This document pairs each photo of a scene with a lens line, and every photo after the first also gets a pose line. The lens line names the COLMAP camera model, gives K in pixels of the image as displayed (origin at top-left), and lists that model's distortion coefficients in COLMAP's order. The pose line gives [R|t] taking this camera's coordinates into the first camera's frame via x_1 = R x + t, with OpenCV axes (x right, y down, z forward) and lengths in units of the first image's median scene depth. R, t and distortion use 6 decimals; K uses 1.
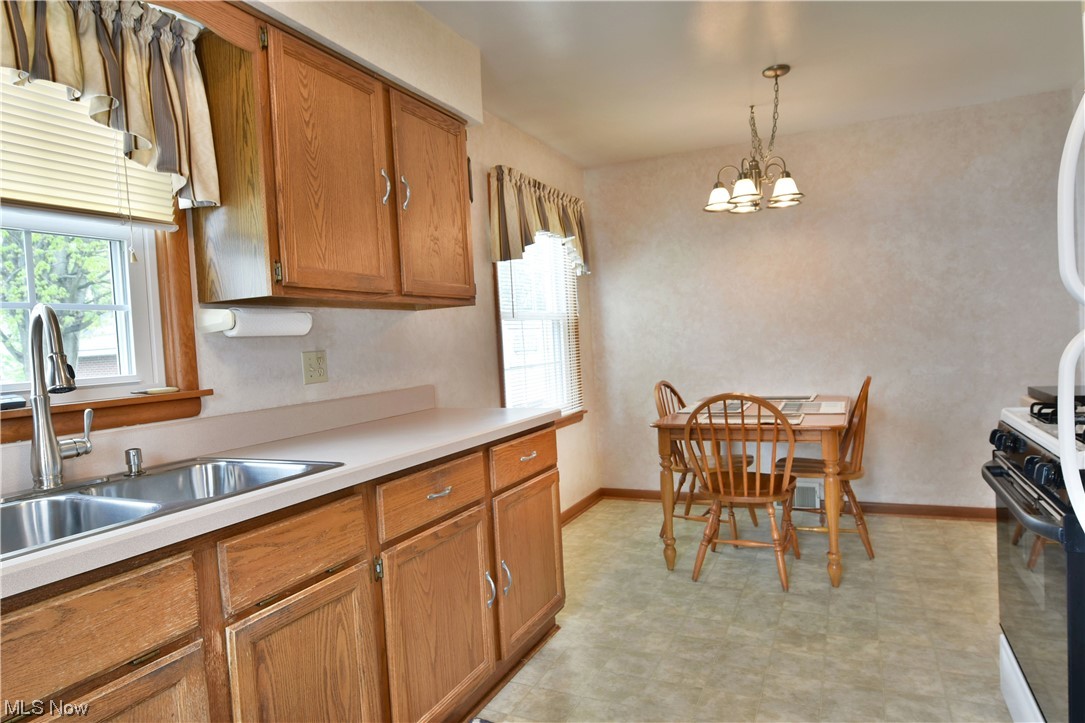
lens RADIAL K [[665.1, 0, 542.5], [0, 665.1, 361.3], [0, 0, 1]] dist [-0.016496, -0.000862]
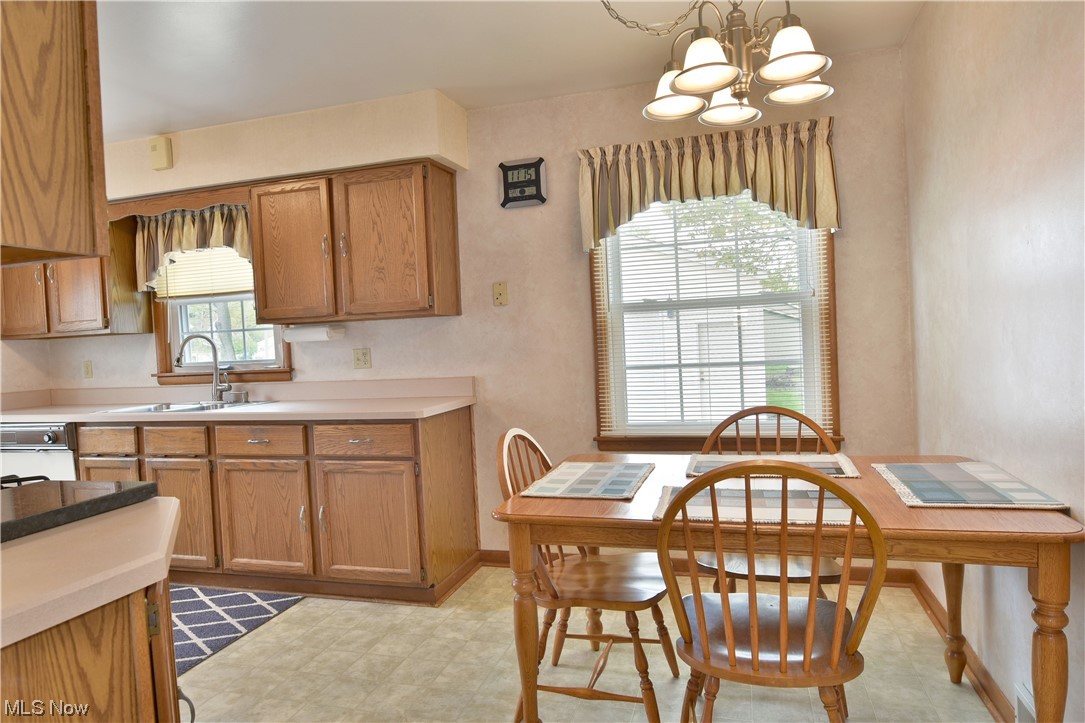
lens RADIAL K [[665.1, 0, 543.7], [0, 665.1, 364.0], [0, 0, 1]] dist [-0.016496, -0.000862]
pose [[0.144903, 0.082584, -0.985993, 1.425258], [0.005971, 0.996420, 0.084335, -0.121771], [0.989428, -0.018108, 0.143891, 1.317773]]
